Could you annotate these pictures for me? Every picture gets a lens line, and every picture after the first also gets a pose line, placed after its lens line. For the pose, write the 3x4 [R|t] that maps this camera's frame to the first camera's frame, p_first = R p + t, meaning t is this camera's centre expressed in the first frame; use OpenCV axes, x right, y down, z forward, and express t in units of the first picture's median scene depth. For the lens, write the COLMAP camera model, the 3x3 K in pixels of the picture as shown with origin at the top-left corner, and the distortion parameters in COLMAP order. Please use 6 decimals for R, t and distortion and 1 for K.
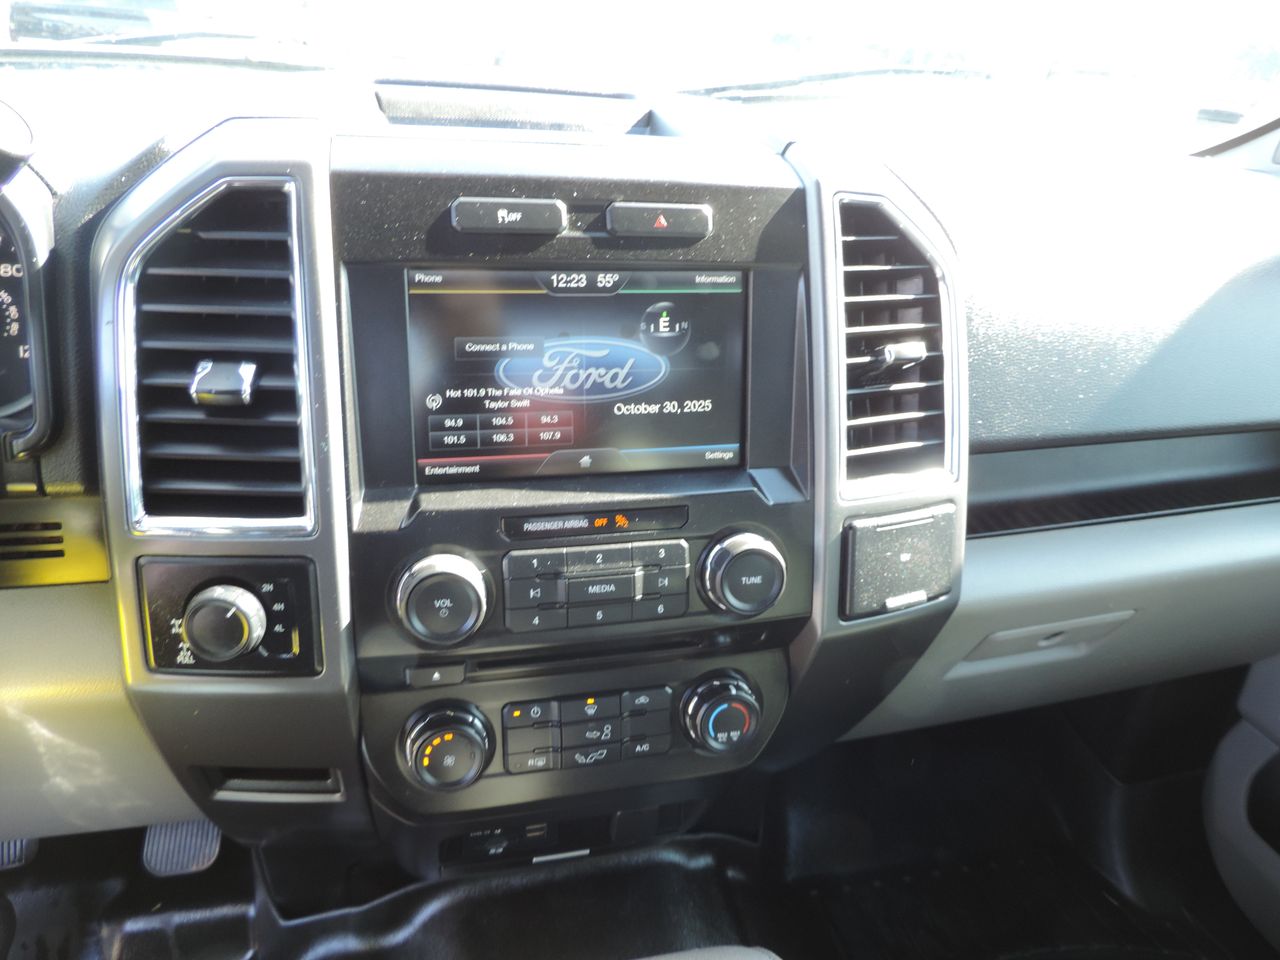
lens RADIAL K [[890.7, 0, 640.0], [0, 890.7, 480.0], [0, 0, 1]] dist [-0.038725, 0.040980]
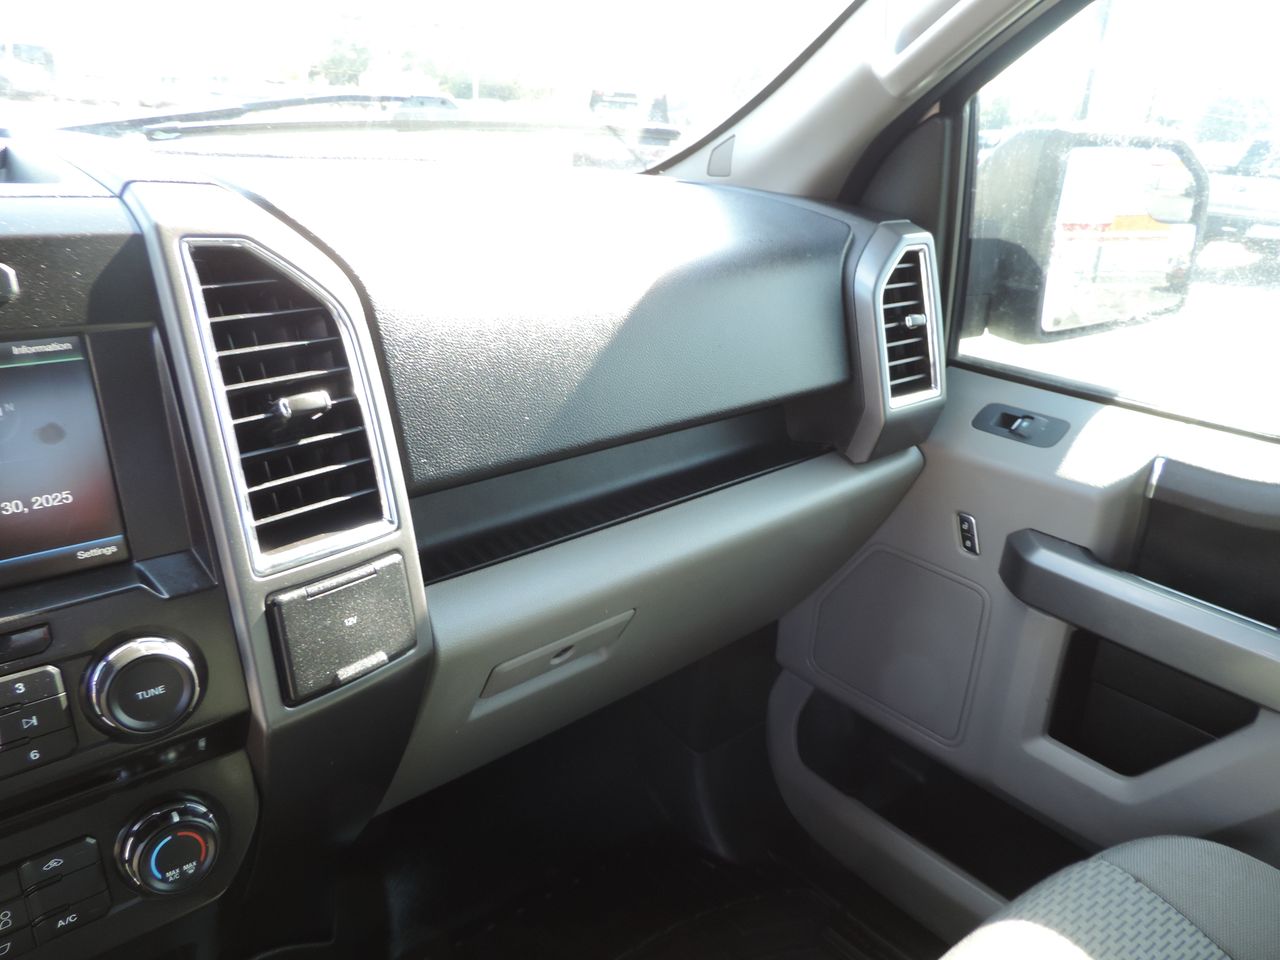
lens RADIAL K [[902.3, 0, 604.5], [0, 902.3, 478.1], [0, 0, 1]] dist [-0.028518, 0.045079]
pose [[0.913266, -0.157560, 0.375659, 0.222726], [0.170190, 0.985411, -0.000446, -0.014880], [-0.370108, 0.064340, 0.926758, 0.028709]]
